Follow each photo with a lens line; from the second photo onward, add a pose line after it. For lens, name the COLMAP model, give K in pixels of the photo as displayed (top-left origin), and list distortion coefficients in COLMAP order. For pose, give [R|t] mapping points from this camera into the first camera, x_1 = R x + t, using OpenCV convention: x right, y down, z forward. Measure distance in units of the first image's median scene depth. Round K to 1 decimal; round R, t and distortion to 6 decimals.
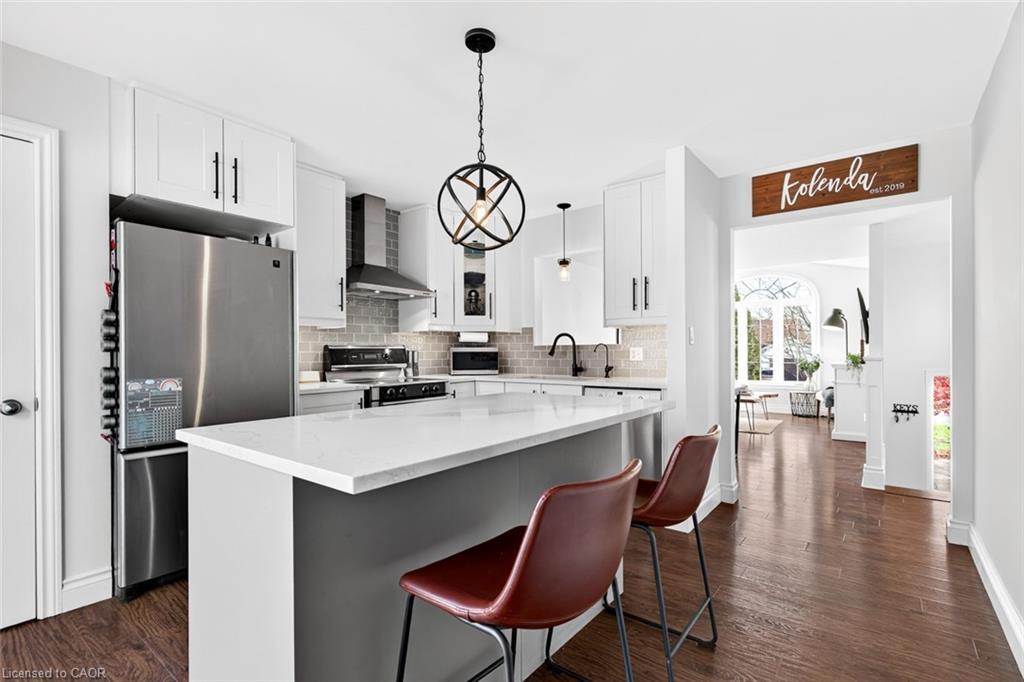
lens RADIAL K [[477.7, 0, 517.1], [0, 477.7, 353.0], [0, 0, 1]] dist [0.001521, 0.000435]
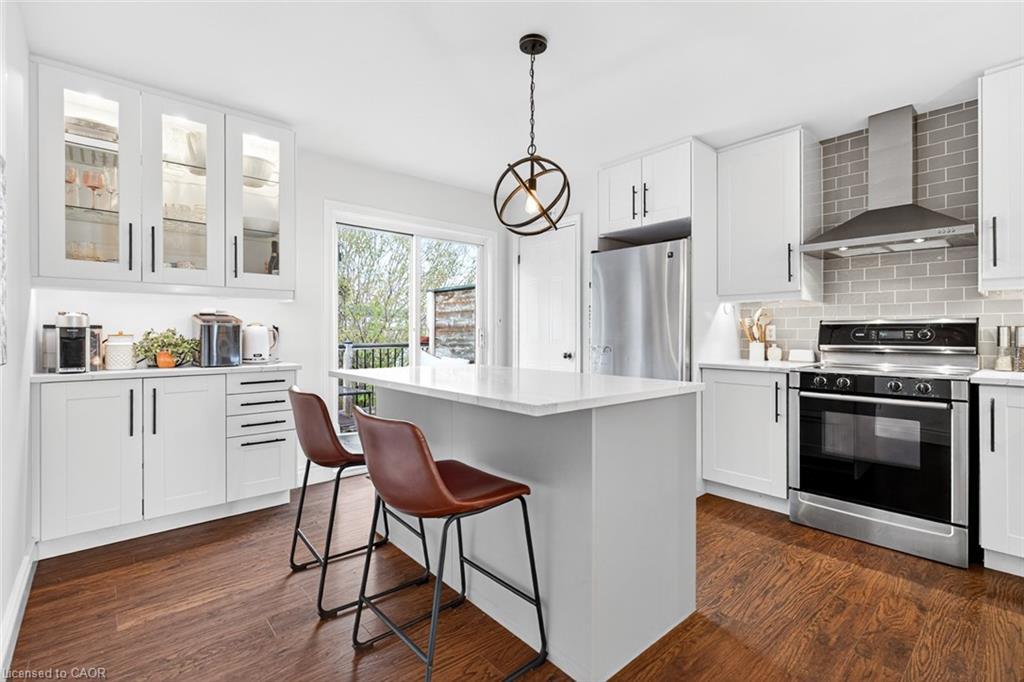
lens RADIAL K [[465.4, 0, 517.3], [0, 465.4, 332.9], [0, 0, 1]] dist [-0.002907, -0.000211]
pose [[-0.182968, 0.005412, -0.983104, 0.564339], [-0.002879, 0.999978, 0.006041, 0.002044], [0.983115, 0.003936, -0.182948, 0.670546]]
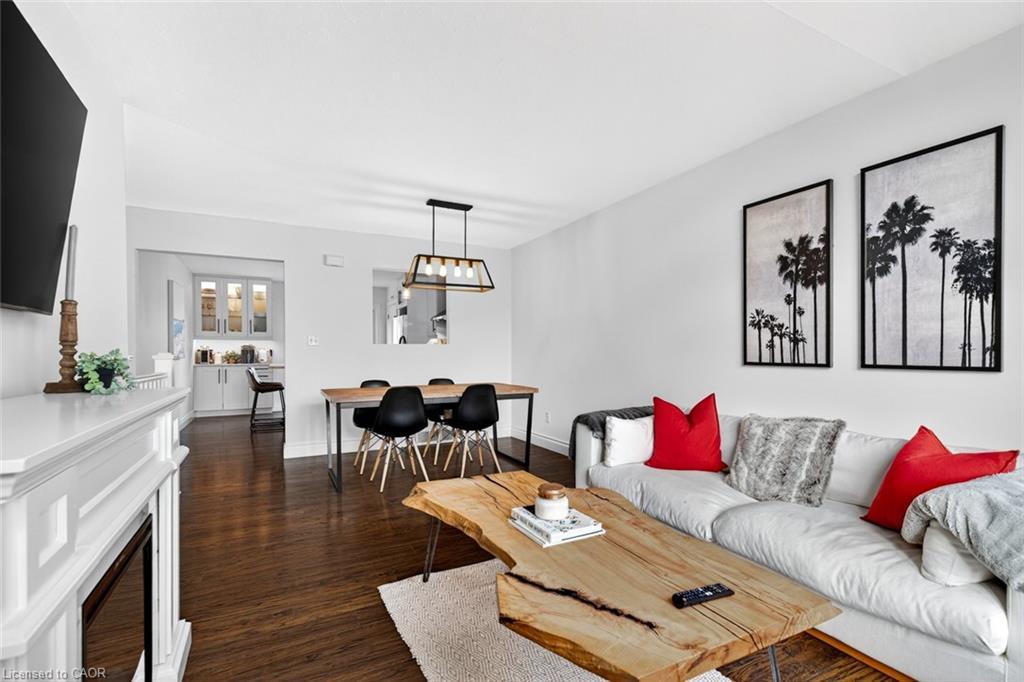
lens RADIAL K [[466.0, 0, 519.3], [0, 466.0, 349.0], [0, 0, 1]] dist [0.000046, -0.000173]
pose [[-0.417414, -0.001632, -0.908715, 1.466450], [0.001768, 0.999995, -0.002608, 0.000643], [0.908715, -0.002696, -0.417409, 2.296143]]
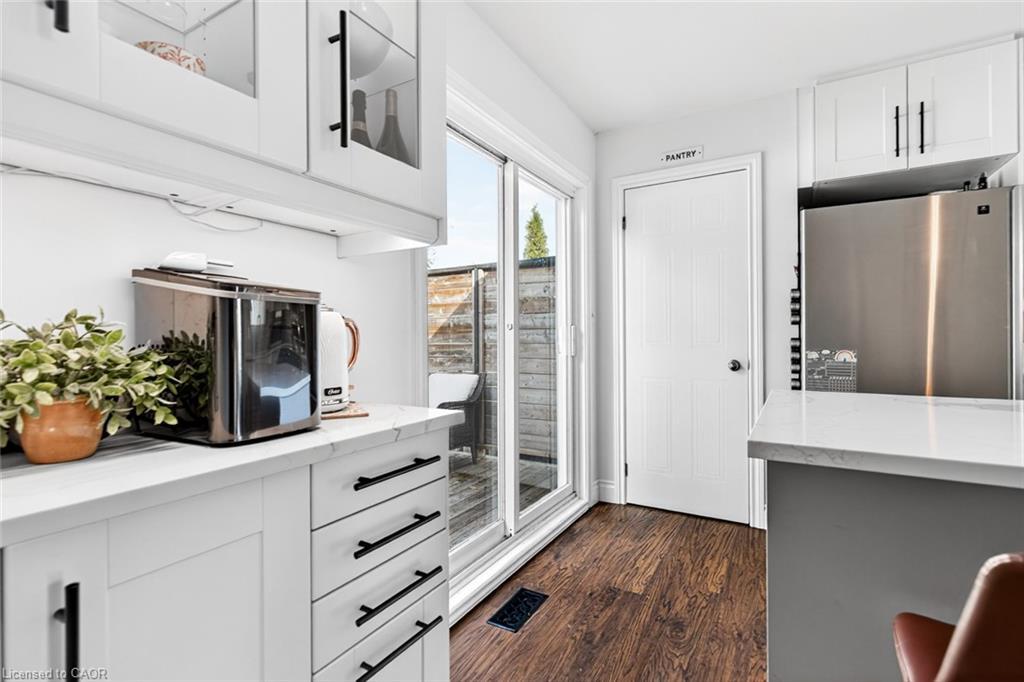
lens RADIAL K [[479.0, 0, 520.1], [0, 479.0, 340.5], [0, 0, 1]] dist [-0.000714, -0.000040]
pose [[0.142741, 0.011509, -0.989693, 0.134548], [0.003303, 0.999921, 0.012105, 0.012773], [0.989755, -0.004996, 0.142692, 0.106789]]
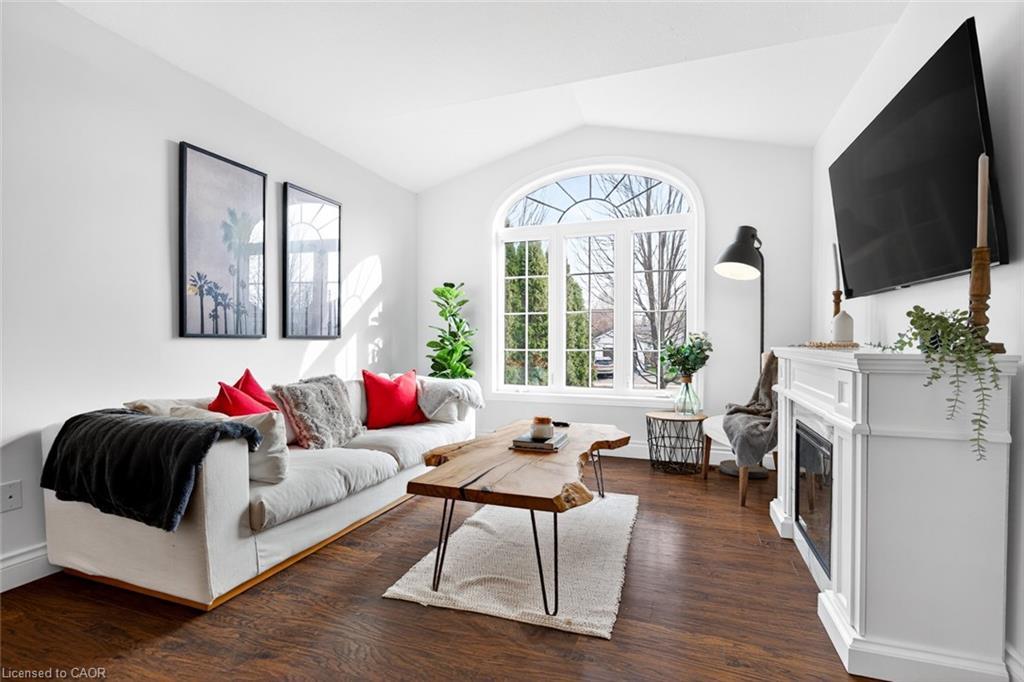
lens RADIAL K [[479.0, 0, 520.1], [0, 479.0, 340.5], [0, 0, 1]] dist [-0.000714, -0.000040]
pose [[0.951486, 0.007849, 0.307591, 0.763728], [-0.006885, 0.999967, -0.004217, 0.033518], [-0.307614, 0.001895, 0.951509, 1.463157]]
